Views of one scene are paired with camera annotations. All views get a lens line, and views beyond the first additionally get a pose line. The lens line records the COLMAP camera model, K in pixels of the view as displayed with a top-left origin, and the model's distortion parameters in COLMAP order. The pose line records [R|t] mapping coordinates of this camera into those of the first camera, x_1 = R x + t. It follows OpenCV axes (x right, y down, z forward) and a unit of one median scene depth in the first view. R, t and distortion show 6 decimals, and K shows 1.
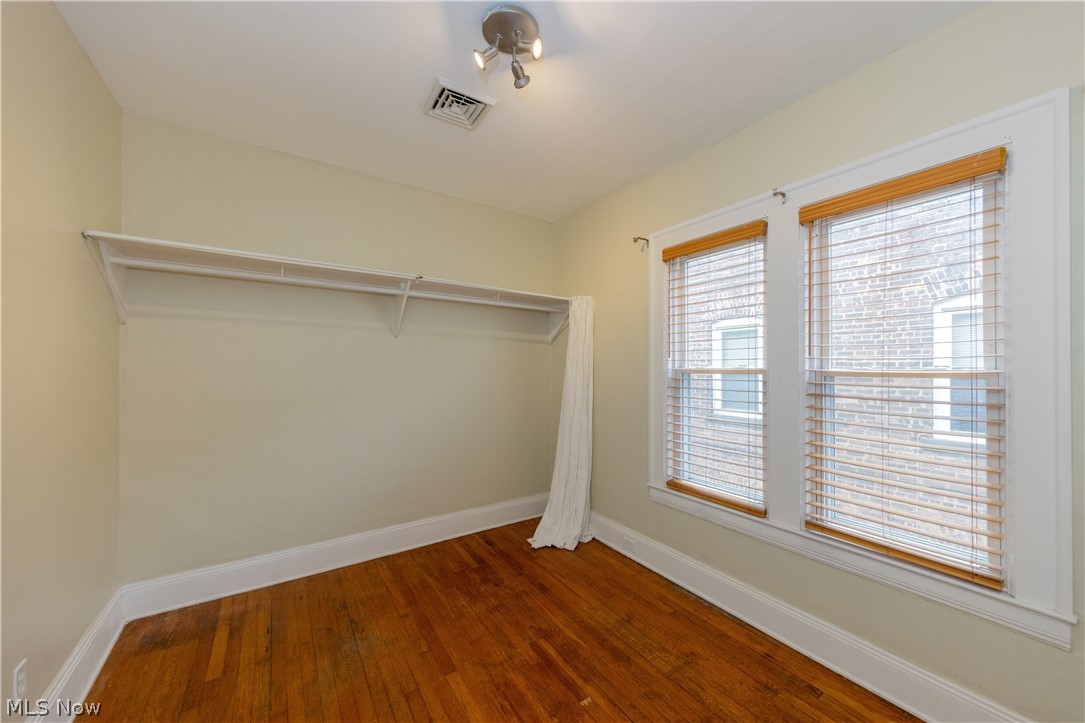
lens RADIAL K [[394.1, 0, 549.4], [0, 394.1, 364.5], [0, 0, 1]] dist [0.002194, -0.000217]
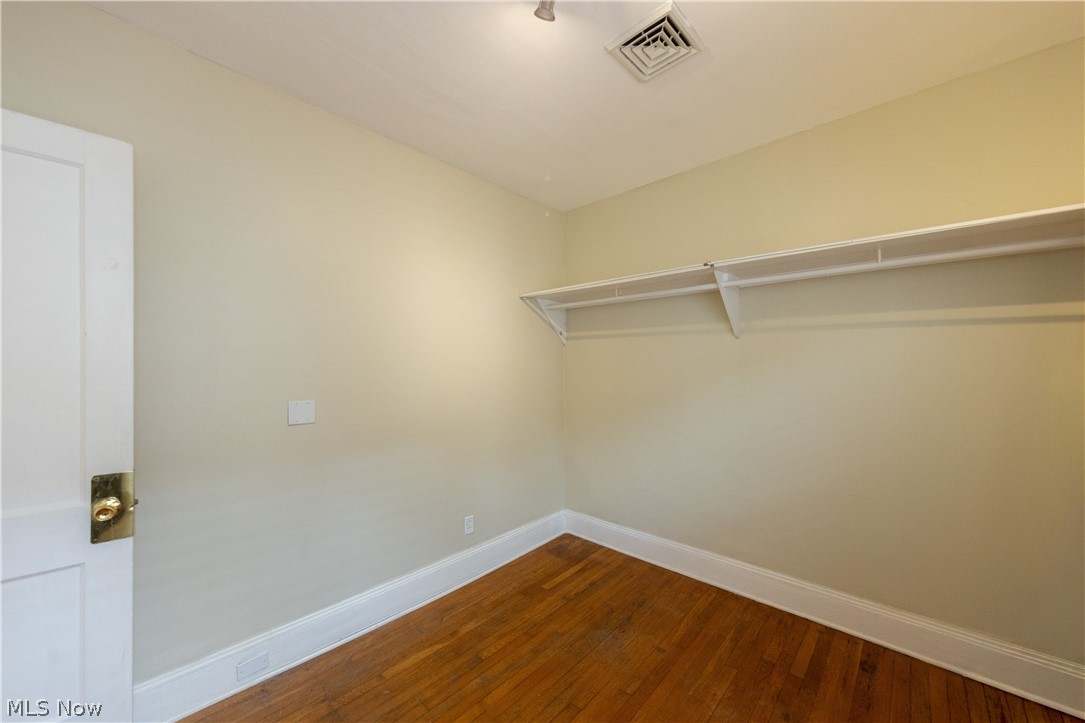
lens RADIAL K [[400.7, 0, 552.5], [0, 400.7, 366.6], [0, 0, 1]] dist [0.008650, -0.000106]
pose [[0.239756, -0.006701, -0.970810, 0.433596], [0.002151, 0.999977, -0.006372, -0.004192], [0.970831, -0.000561, 0.239765, 0.499043]]
